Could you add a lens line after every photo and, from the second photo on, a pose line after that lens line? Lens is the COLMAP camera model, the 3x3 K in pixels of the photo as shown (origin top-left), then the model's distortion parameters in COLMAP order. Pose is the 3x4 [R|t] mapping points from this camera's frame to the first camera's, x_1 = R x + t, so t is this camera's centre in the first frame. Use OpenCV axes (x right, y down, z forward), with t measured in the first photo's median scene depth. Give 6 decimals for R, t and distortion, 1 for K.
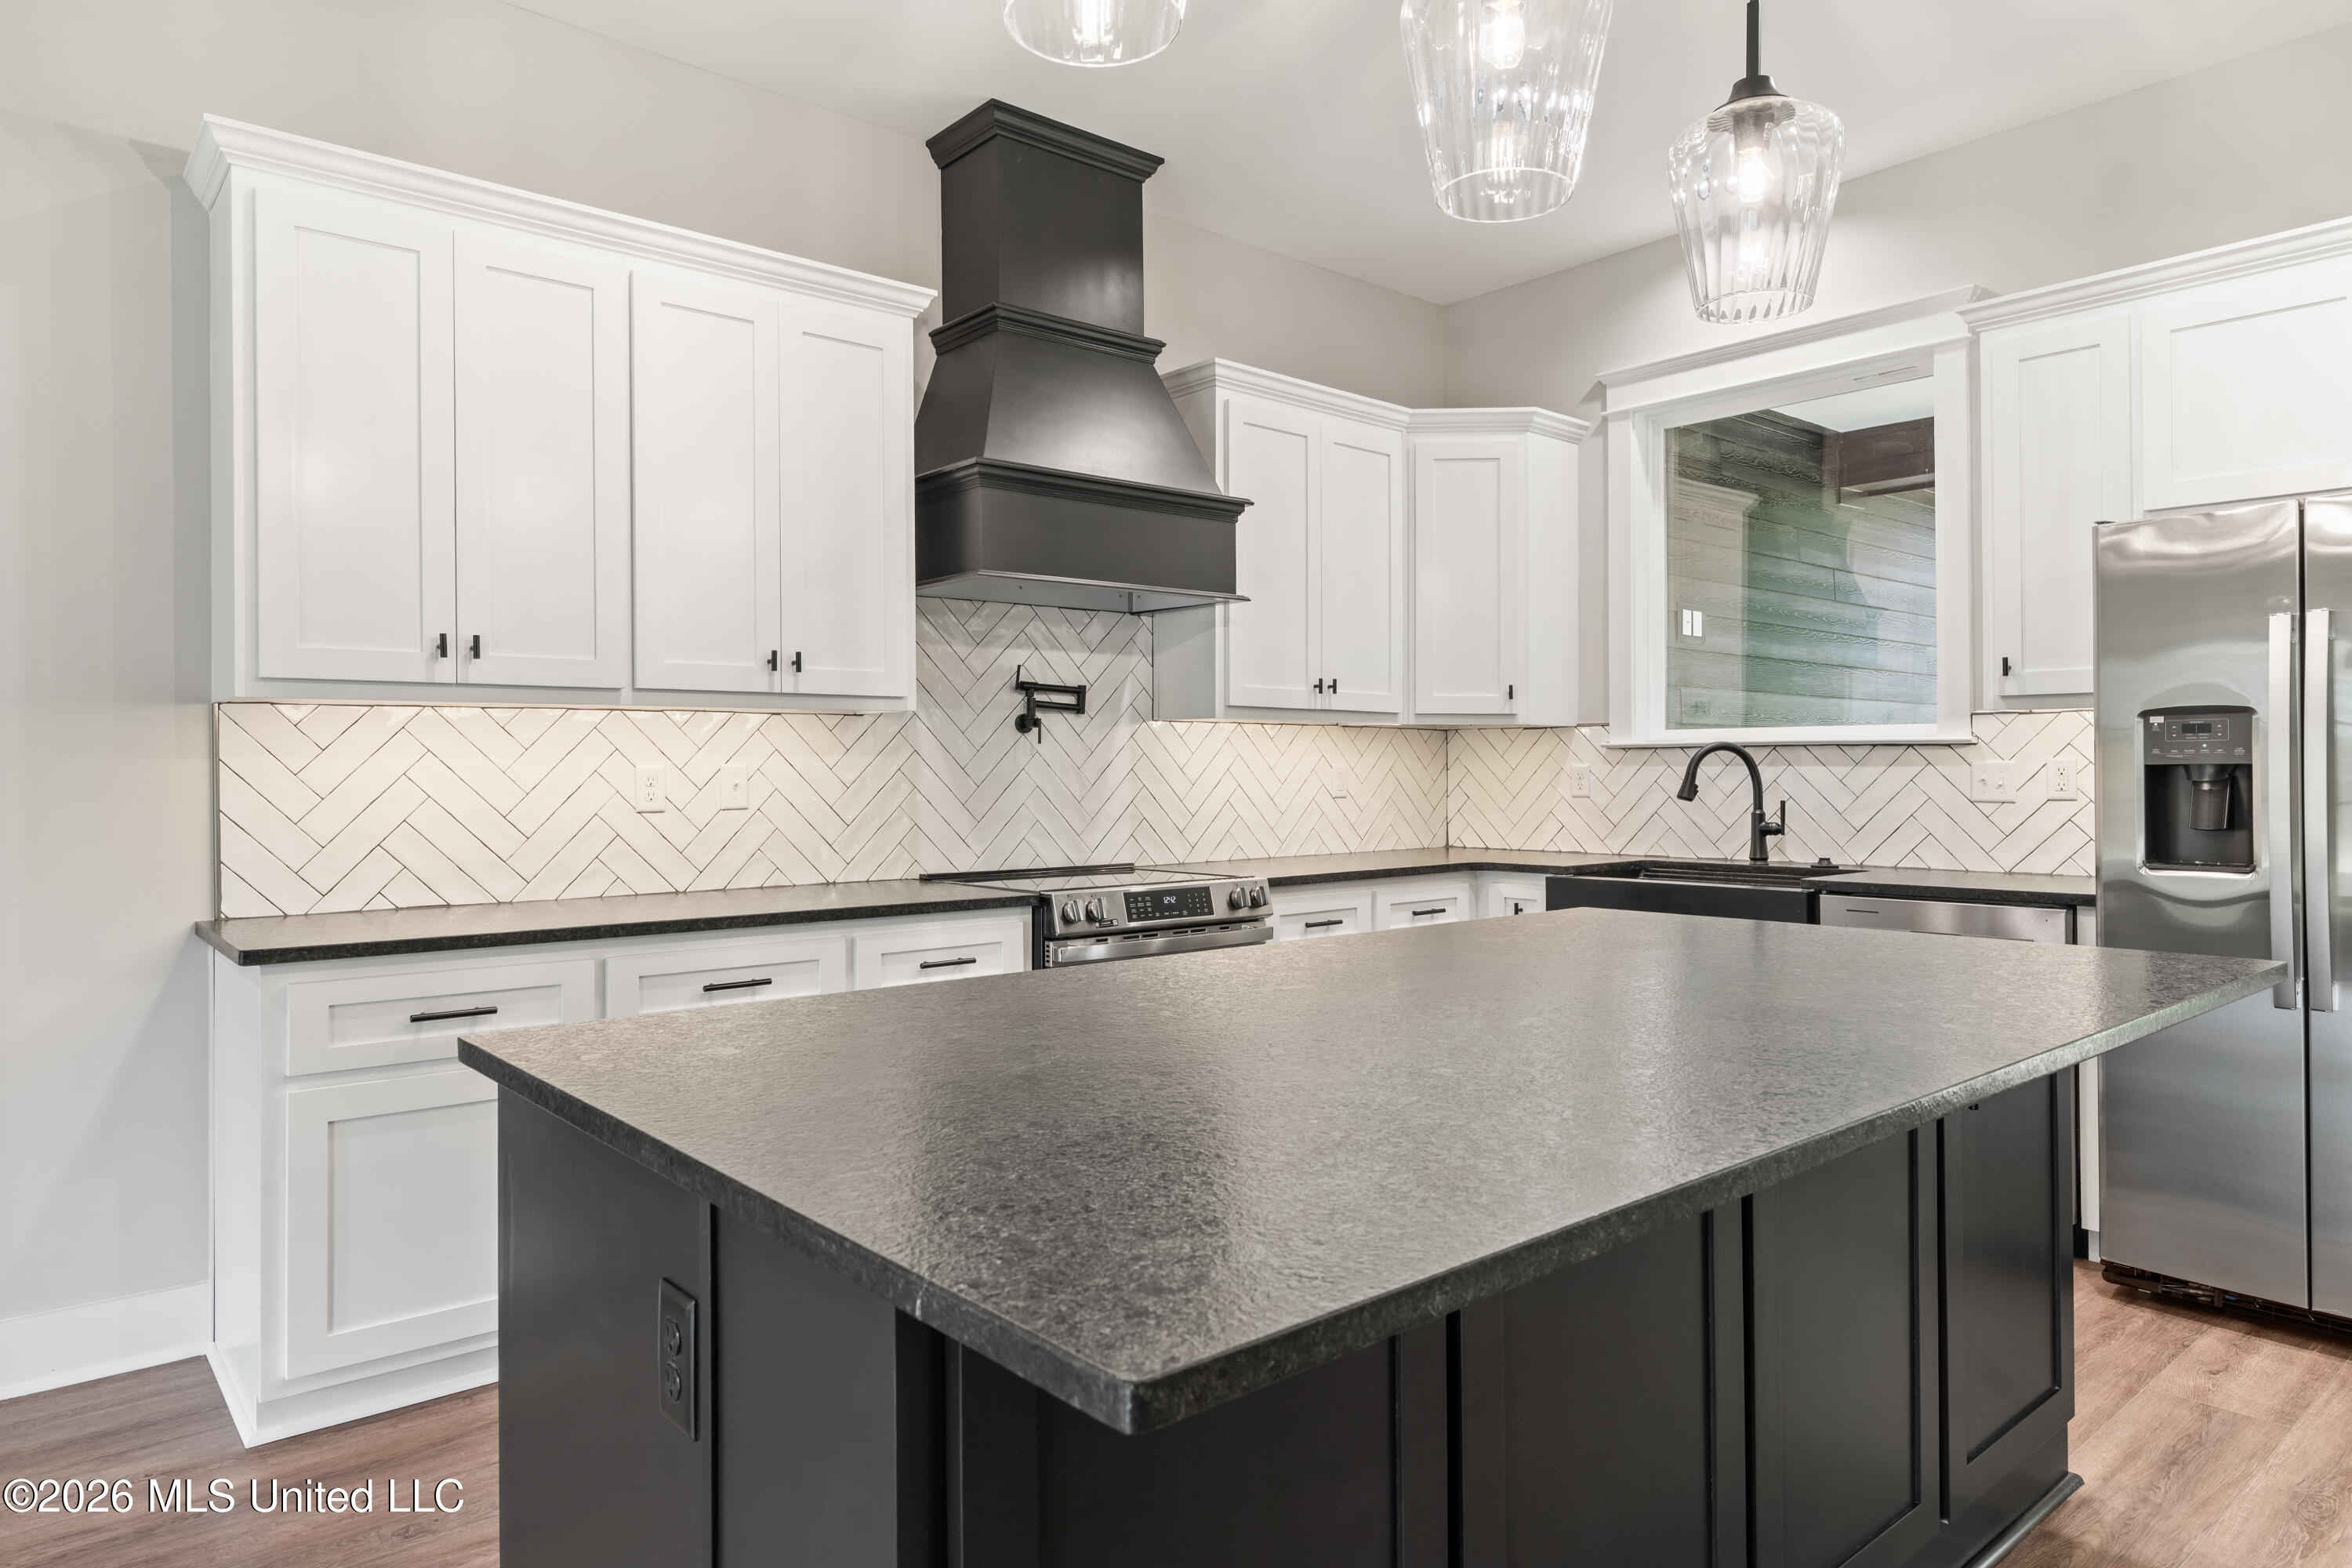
lens RADIAL K [[1421.7, 0, 1176.0], [0, 1421.7, 784.0], [0, 0, 1]] dist [0.001173, 0.001729]
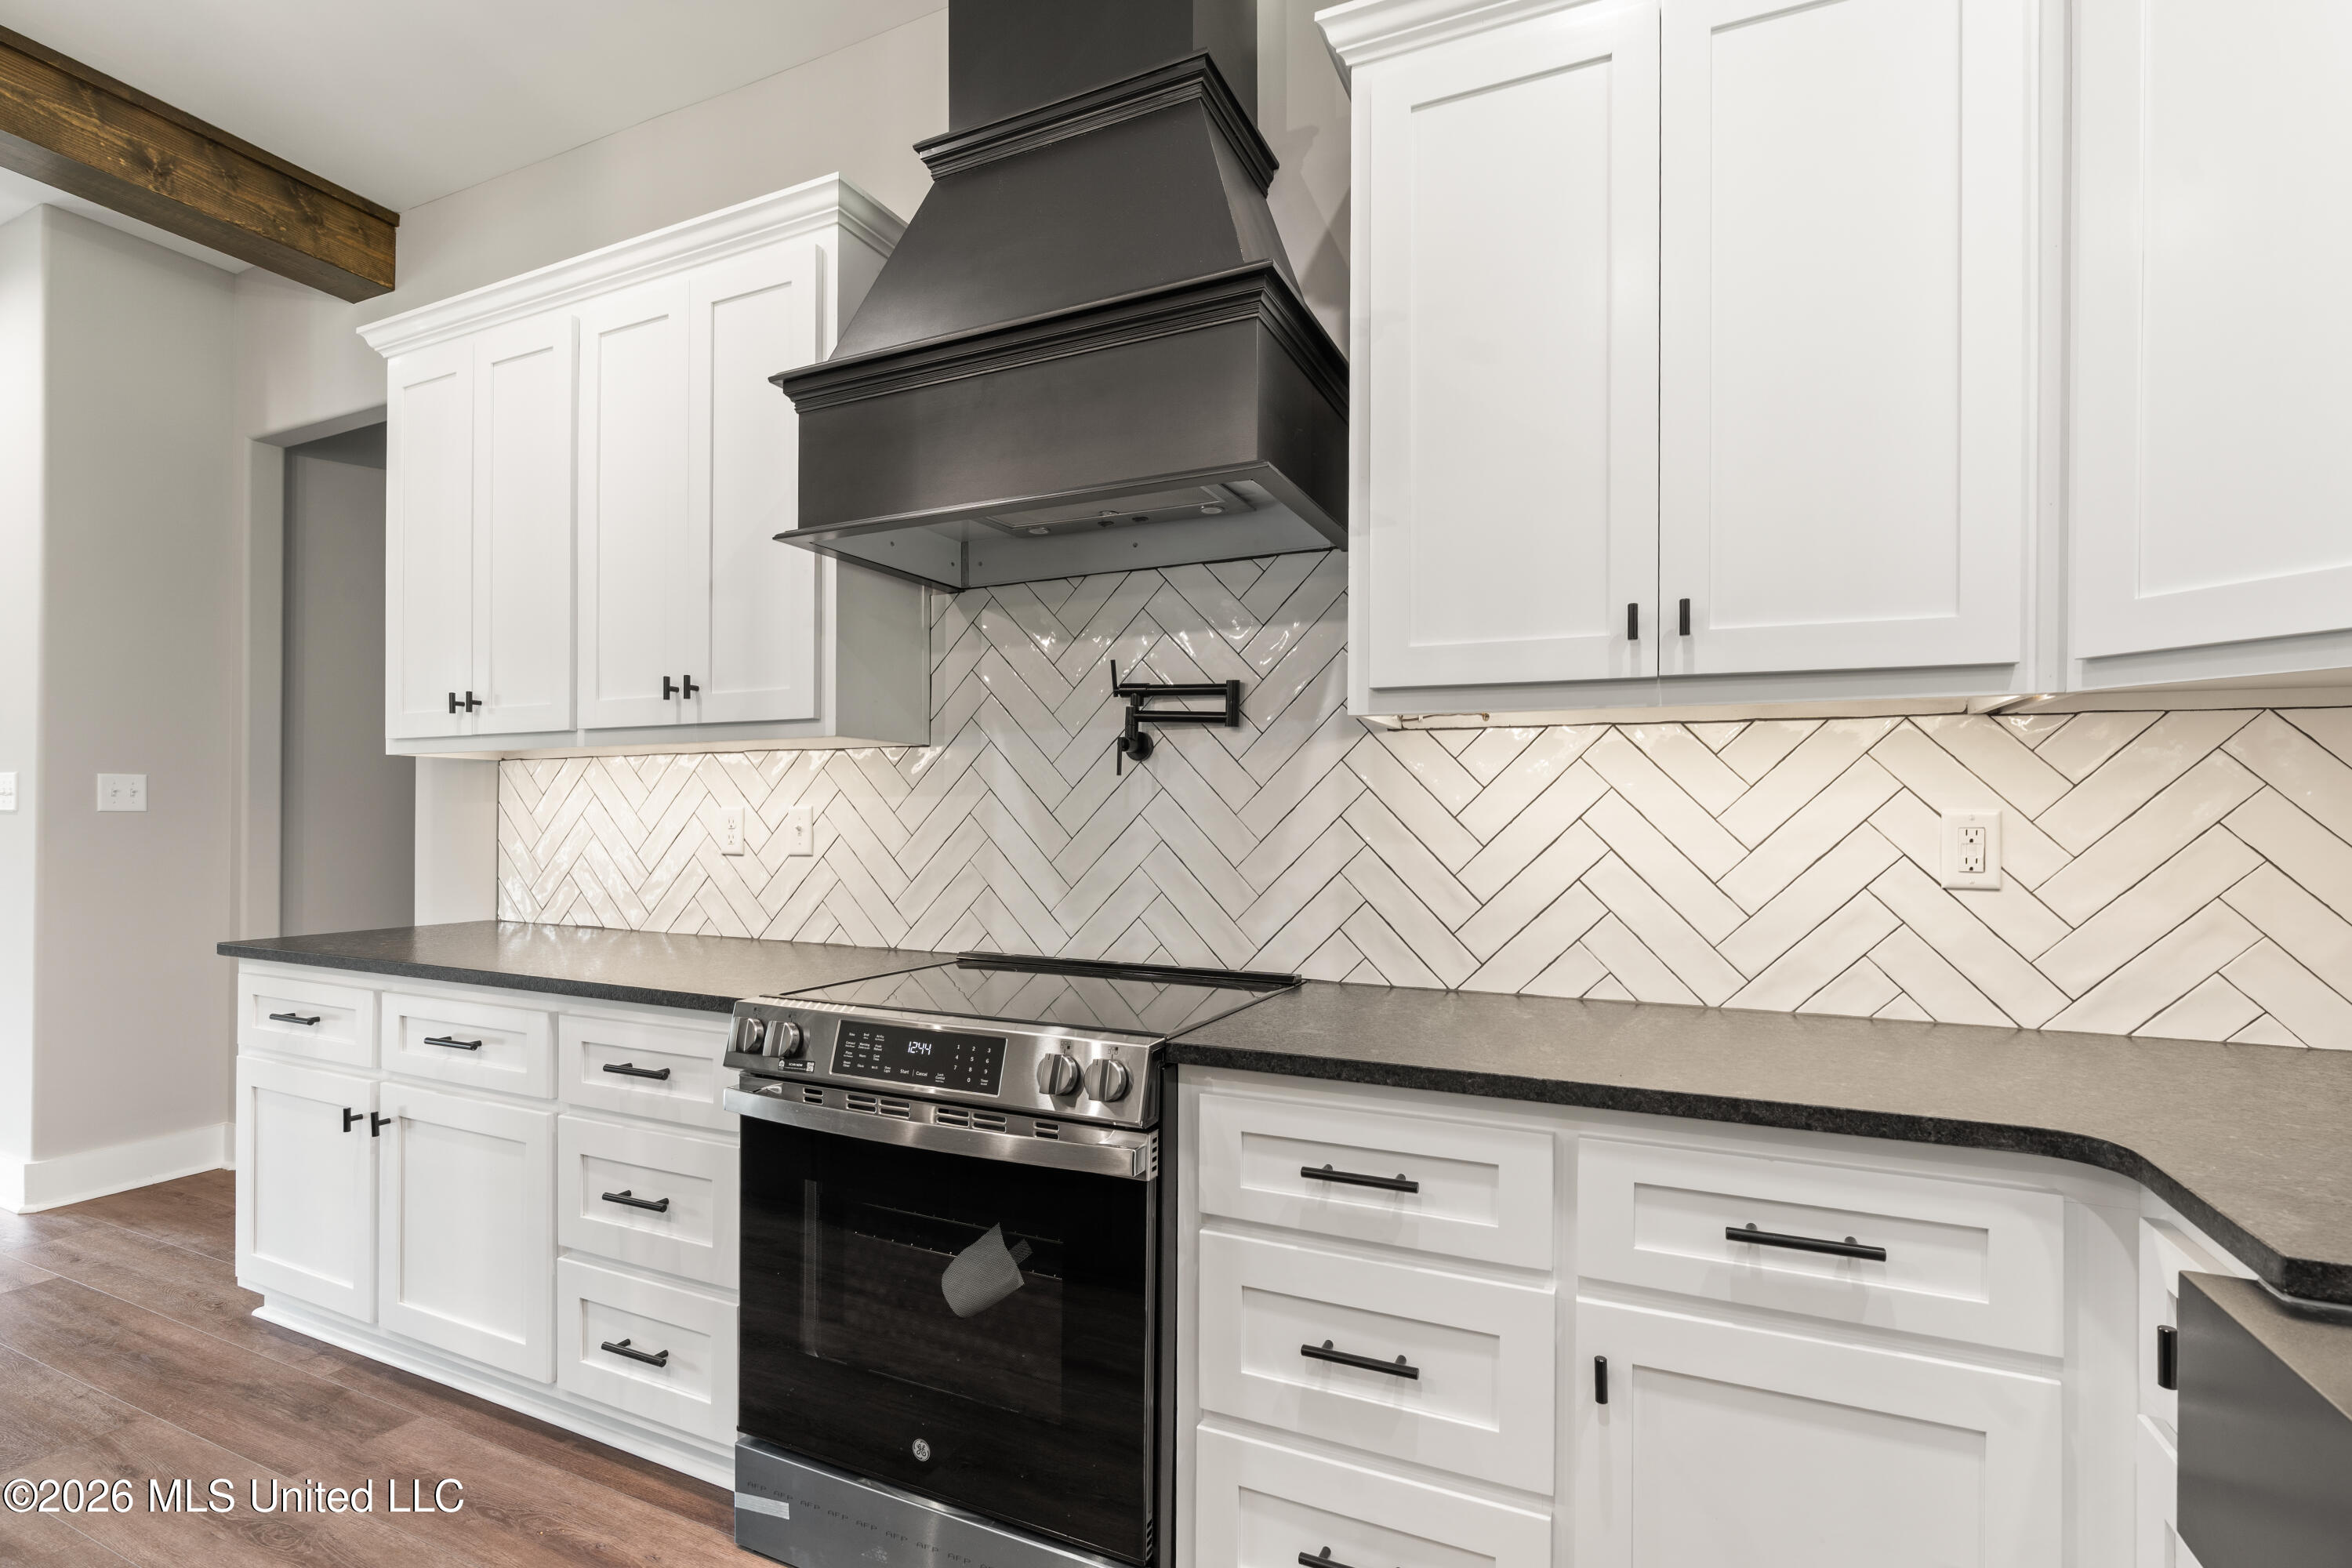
lens RADIAL K [[1088.1, 0, 1189.5], [0, 1088.1, 825.6], [0, 0, 1]] dist [-0.003395, -0.000183]
pose [[0.412604, 0.009696, -0.910859, 0.363673], [-0.017943, 0.999836, 0.002515, -0.006536], [0.910734, 0.015305, 0.412711, 0.790351]]
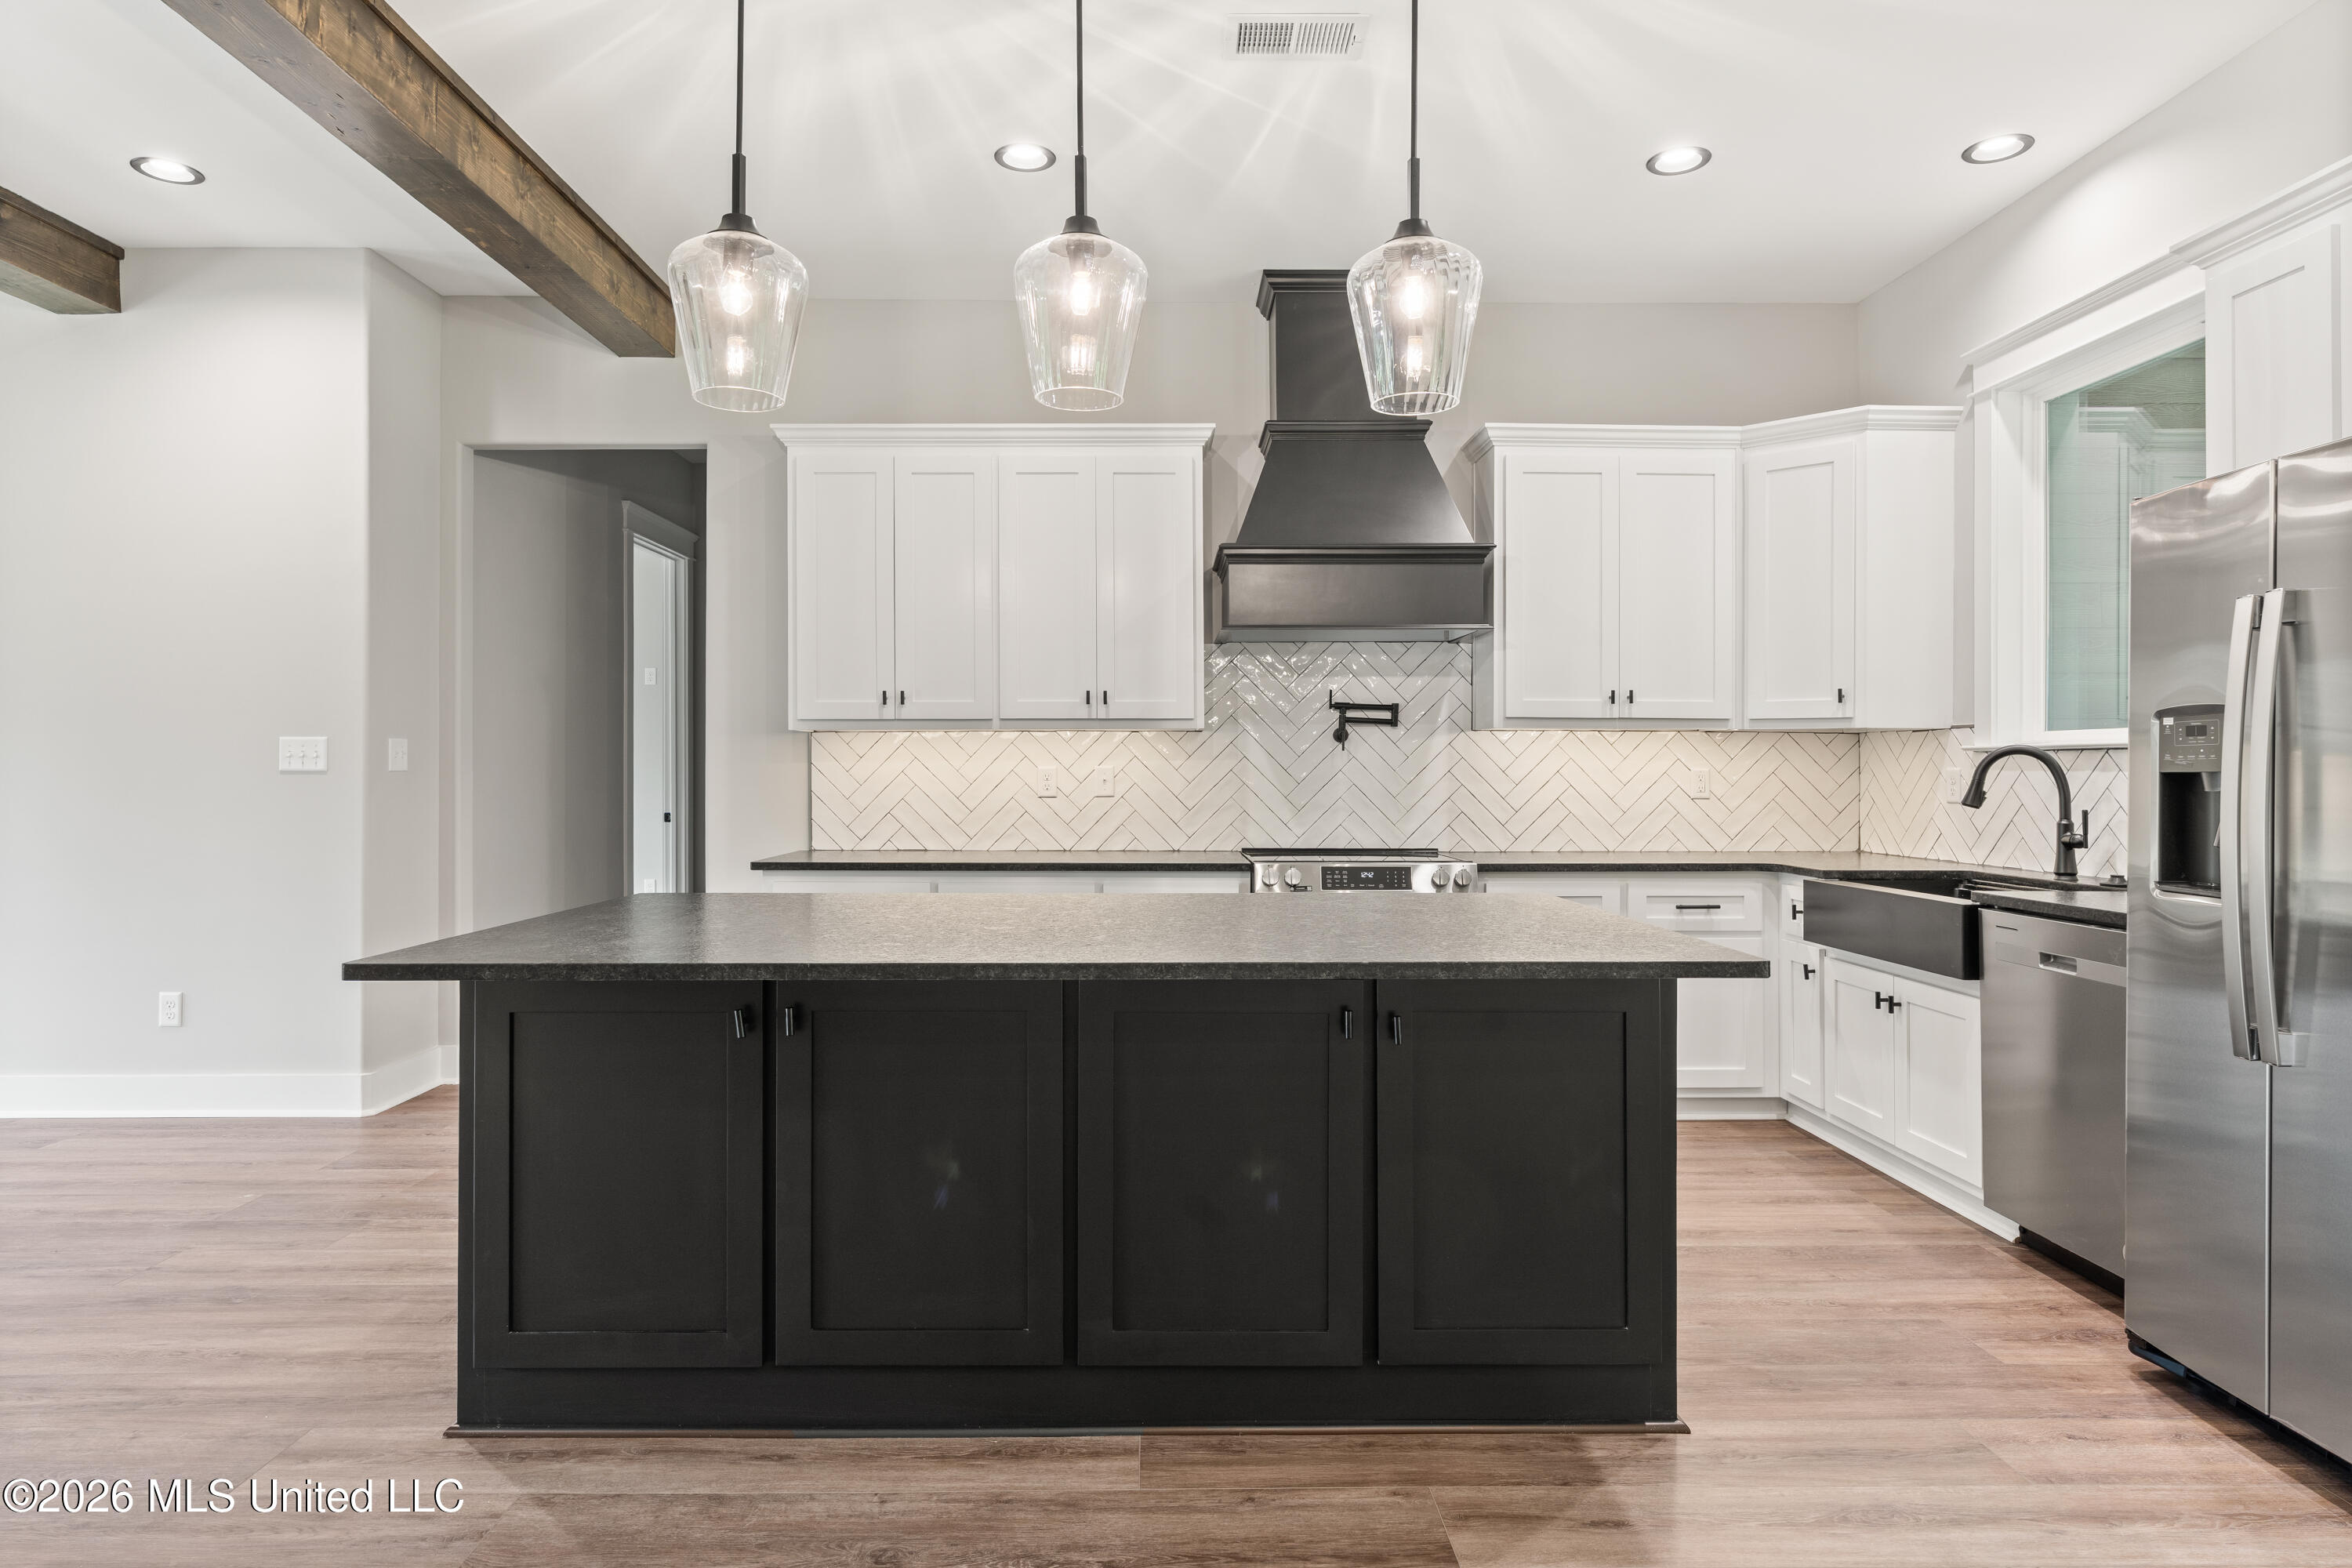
lens RADIAL K [[1339.0, 0, 1176.0], [0, 1339.0, 784.0], [0, 0, 1]] dist [0.002238, 0.000211]
pose [[0.769216, 0.011528, -0.638885, 0.536404], [-0.010982, 0.999928, 0.004820, -0.002514], [0.638895, 0.003309, 0.769287, -0.020743]]
